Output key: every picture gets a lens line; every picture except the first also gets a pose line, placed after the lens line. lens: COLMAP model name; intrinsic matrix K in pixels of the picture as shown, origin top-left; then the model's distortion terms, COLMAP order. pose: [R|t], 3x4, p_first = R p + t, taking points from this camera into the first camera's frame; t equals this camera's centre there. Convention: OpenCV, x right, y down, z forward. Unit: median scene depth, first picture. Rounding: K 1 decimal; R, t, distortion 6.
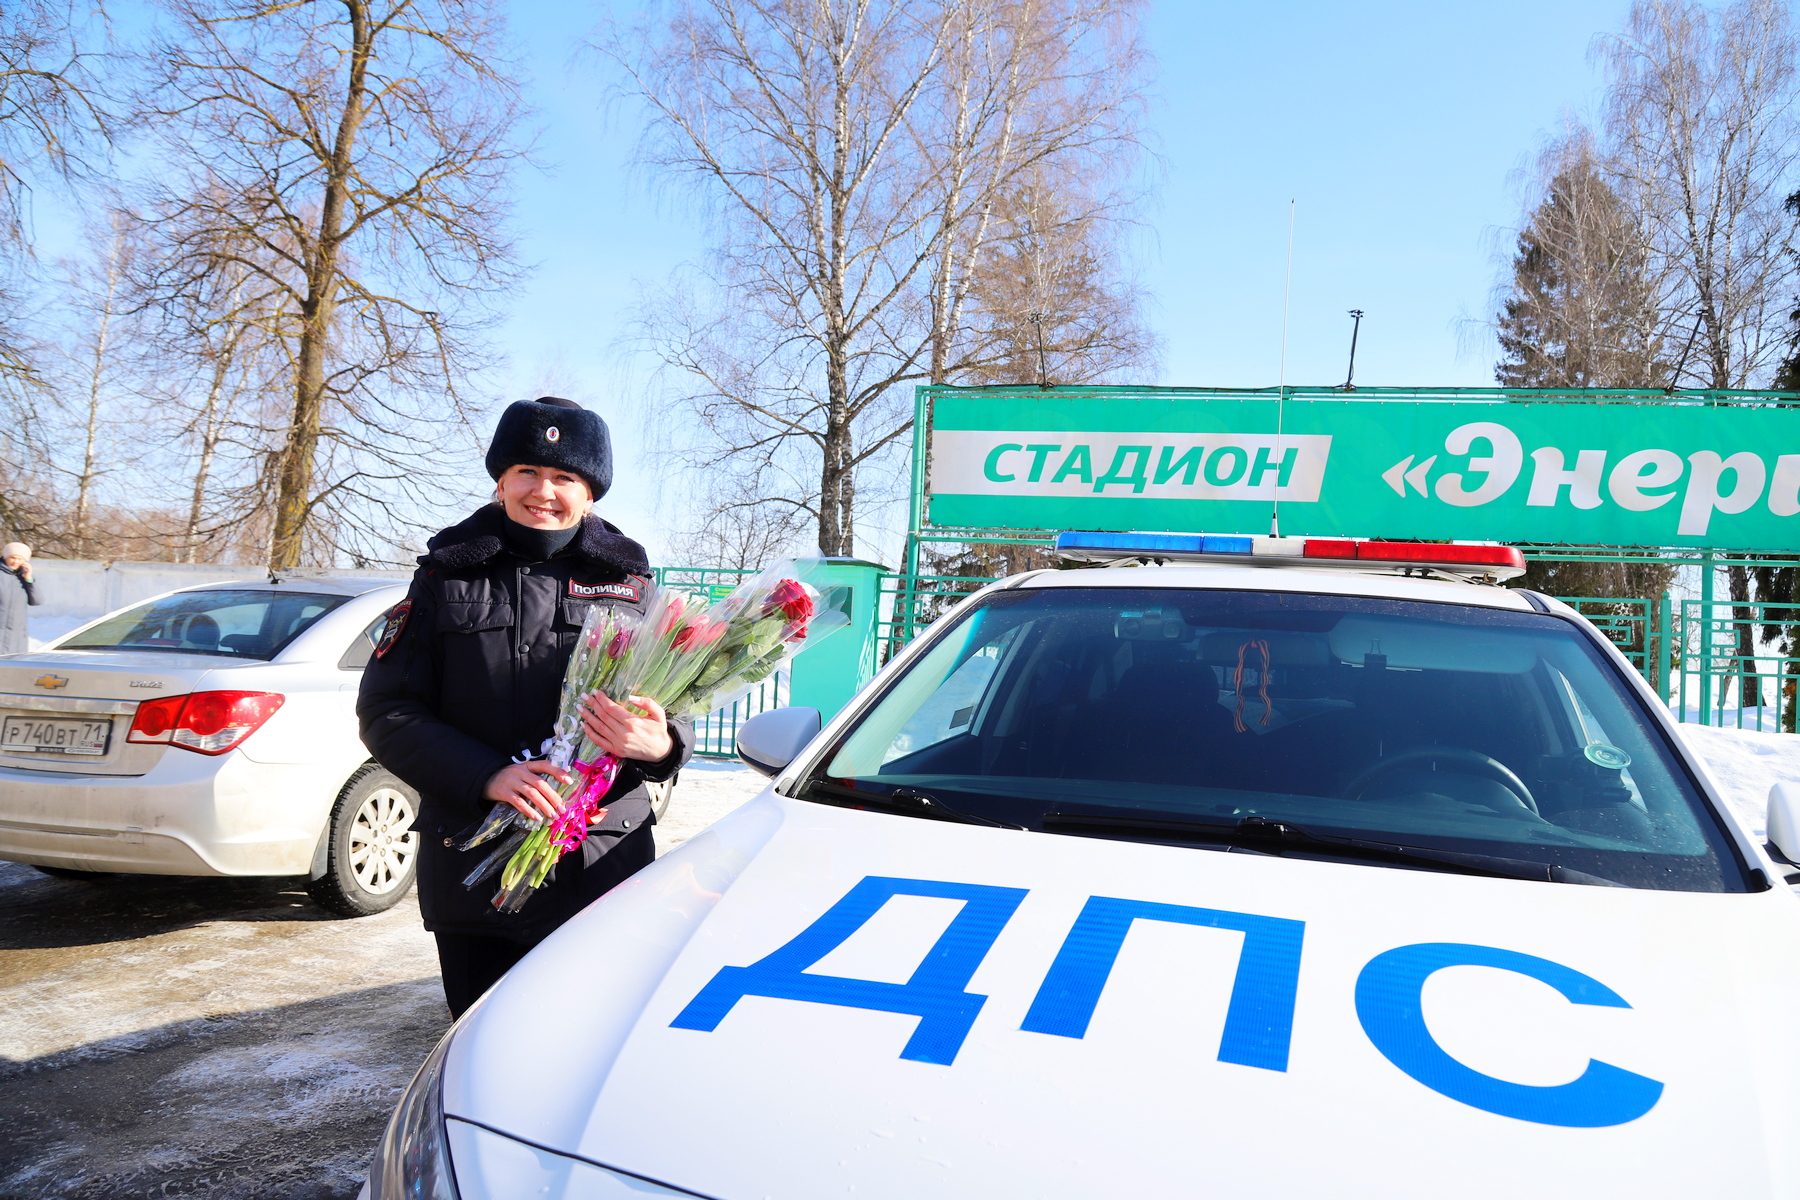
lens RADIAL K [[1232.4, 0, 924.4], [0, 1232.4, 621.5], [0, 0, 1]] dist [-0.135464, 0.074353]
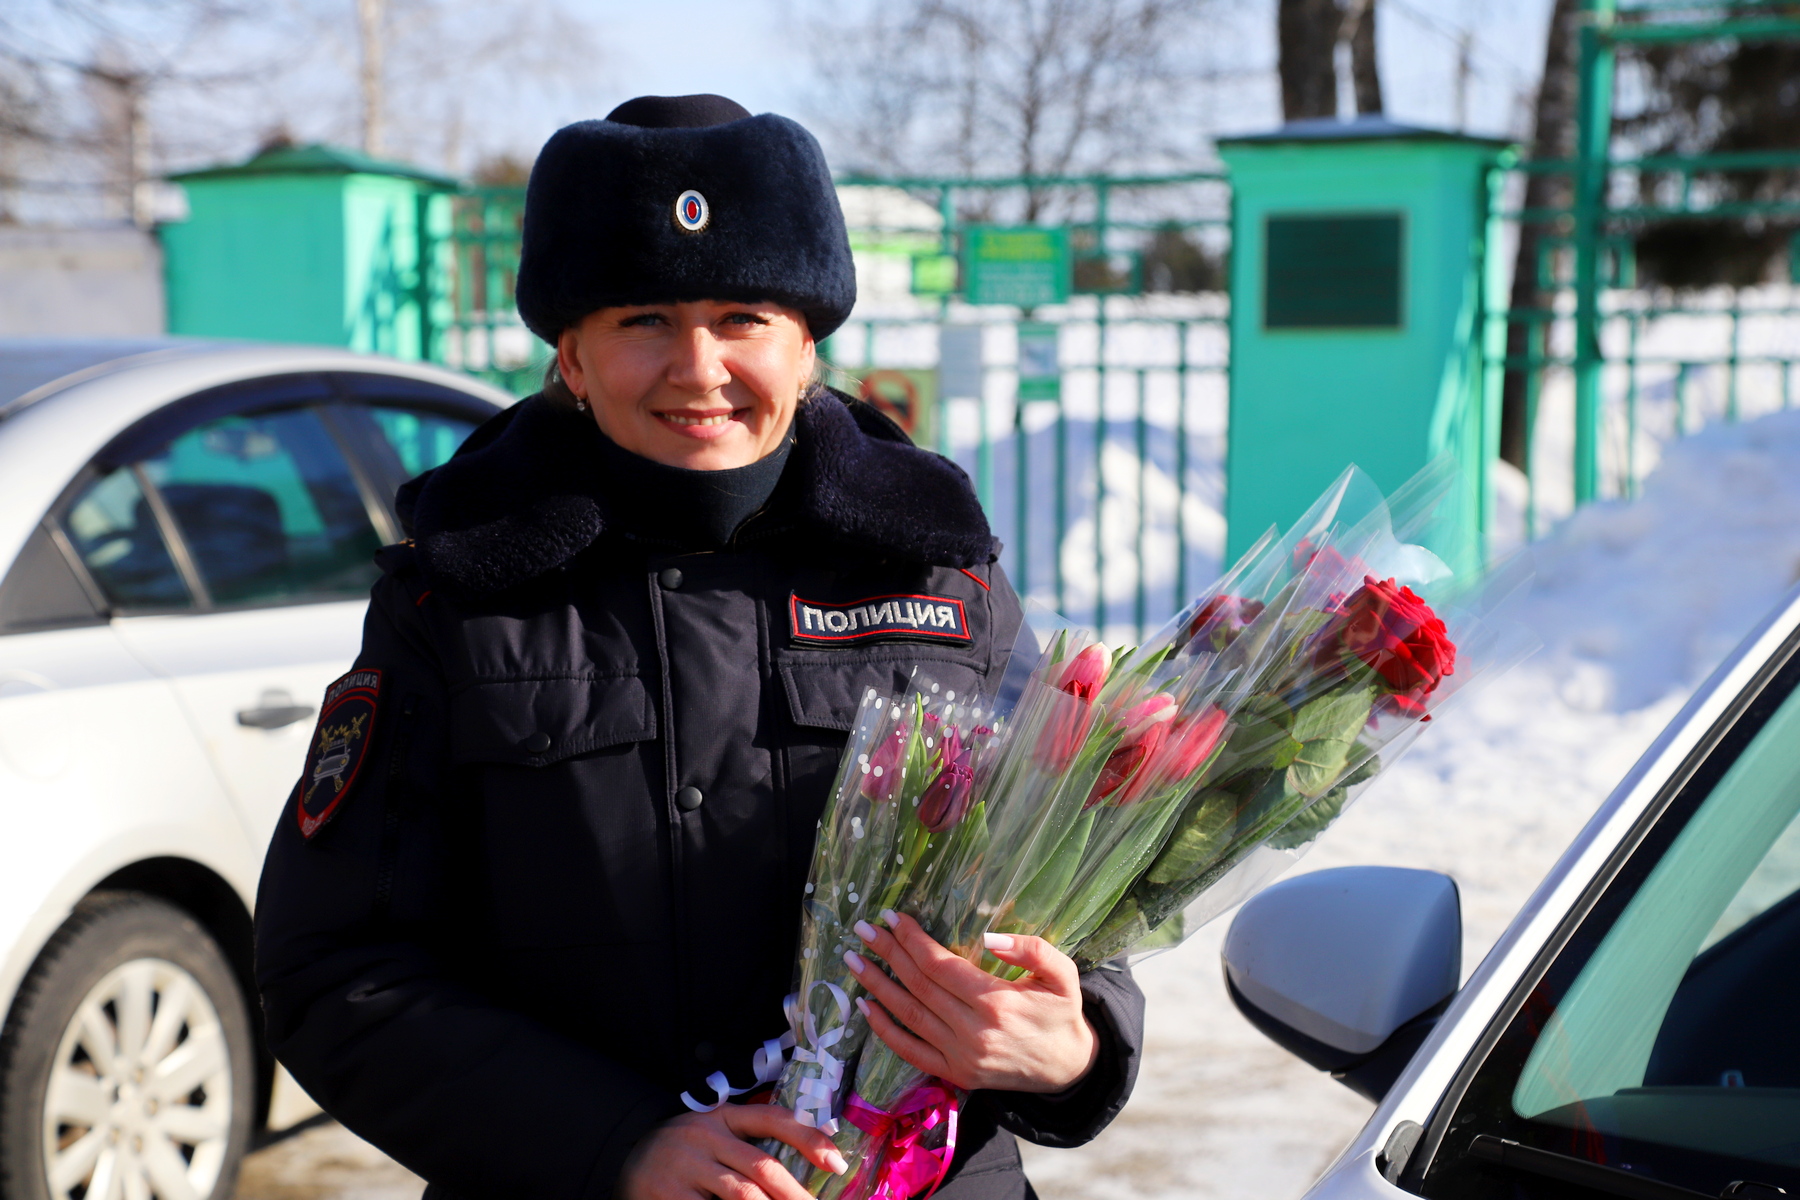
lens RADIAL K [[3790.3, 0, 897.6], [0, 3790.3, 568.7], [0, 0, 1]] dist [0.352852, -0.039308]
pose [[0.981839, -0.040104, -0.185428, -0.006805], [0.055538, 0.995342, 0.078801, -0.022167], [0.181404, -0.087668, 0.979493, -0.023007]]
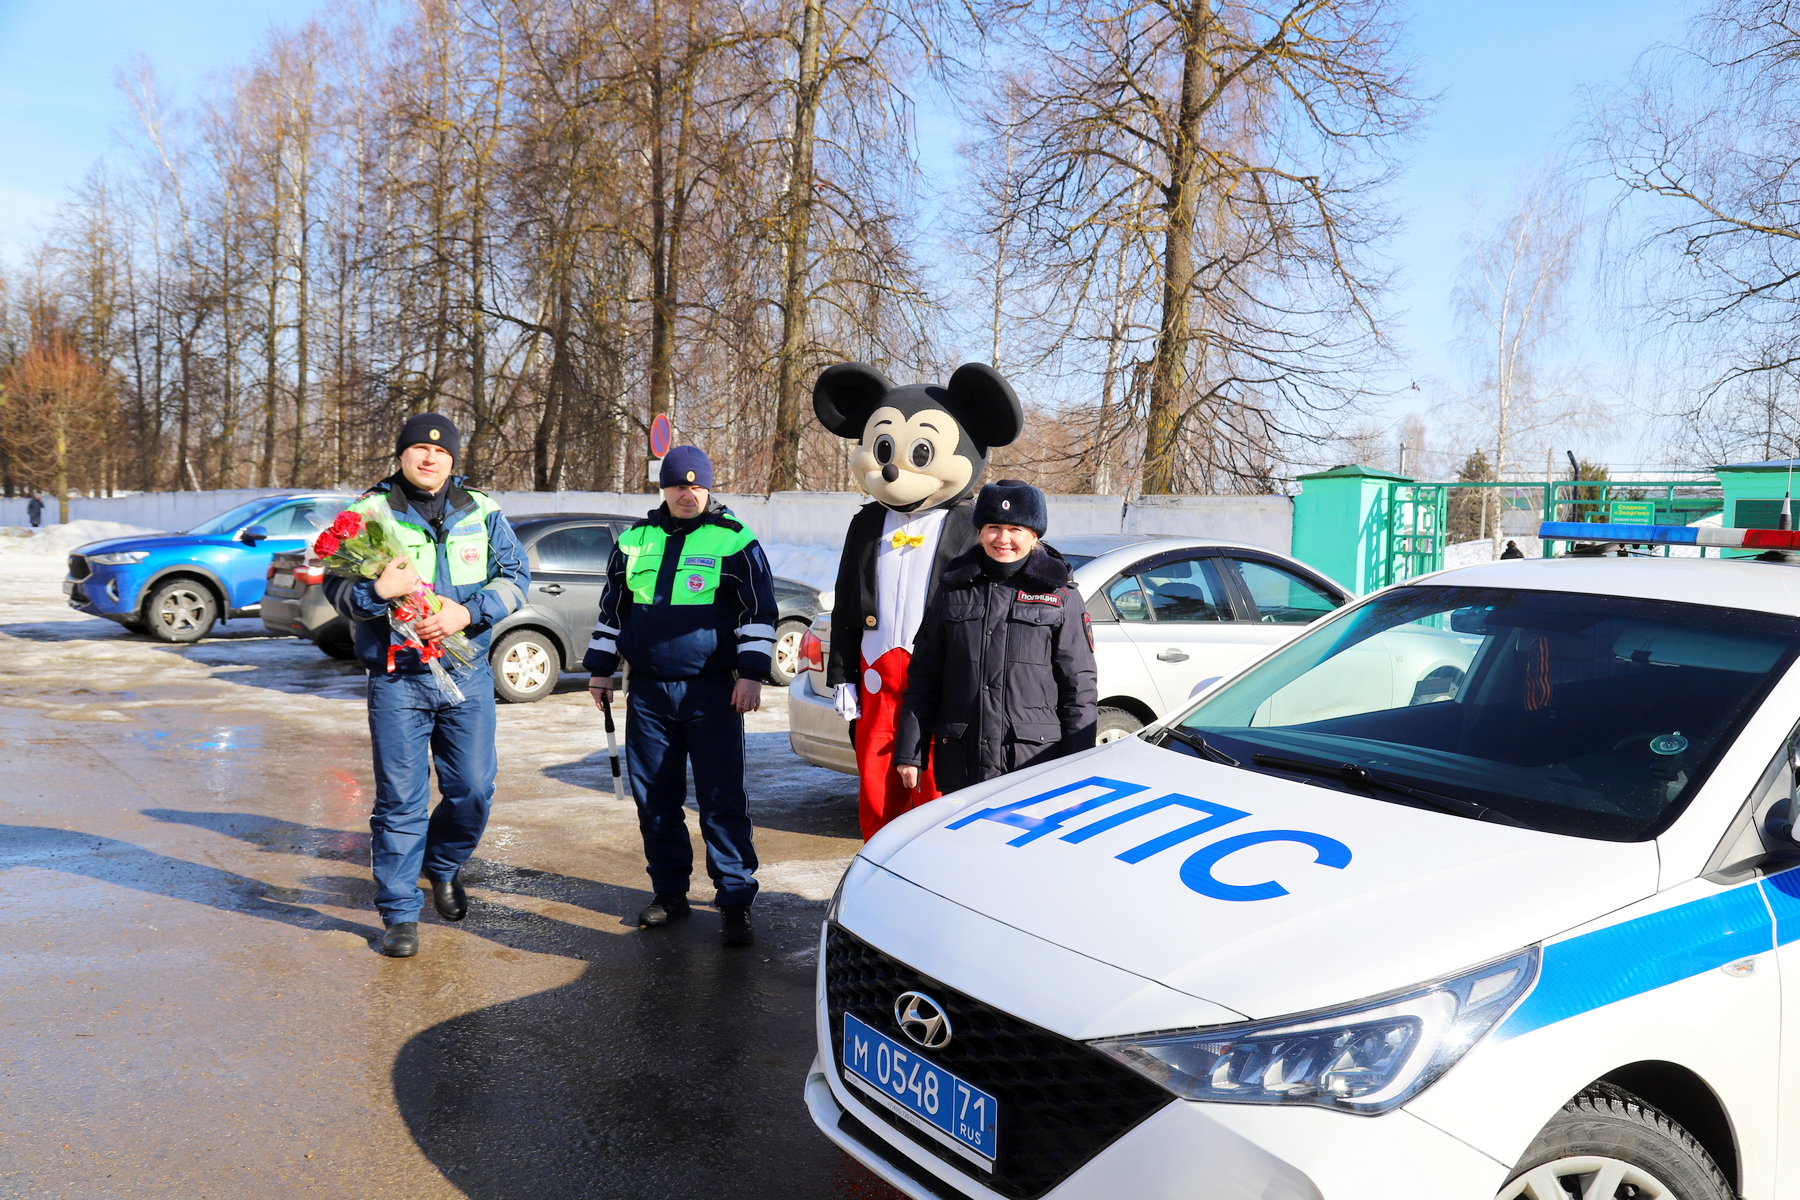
lens RADIAL K [[1618.2, 0, 902.8], [0, 1618.2, 619.2], [0, 0, 1]] dist [-0.041158, 0.102579]
pose [[0.772946, 0.009025, -0.634407, 0.151806], [0.027629, 0.998472, 0.047866, -0.018046], [0.633870, -0.054526, 0.771515, -0.123757]]
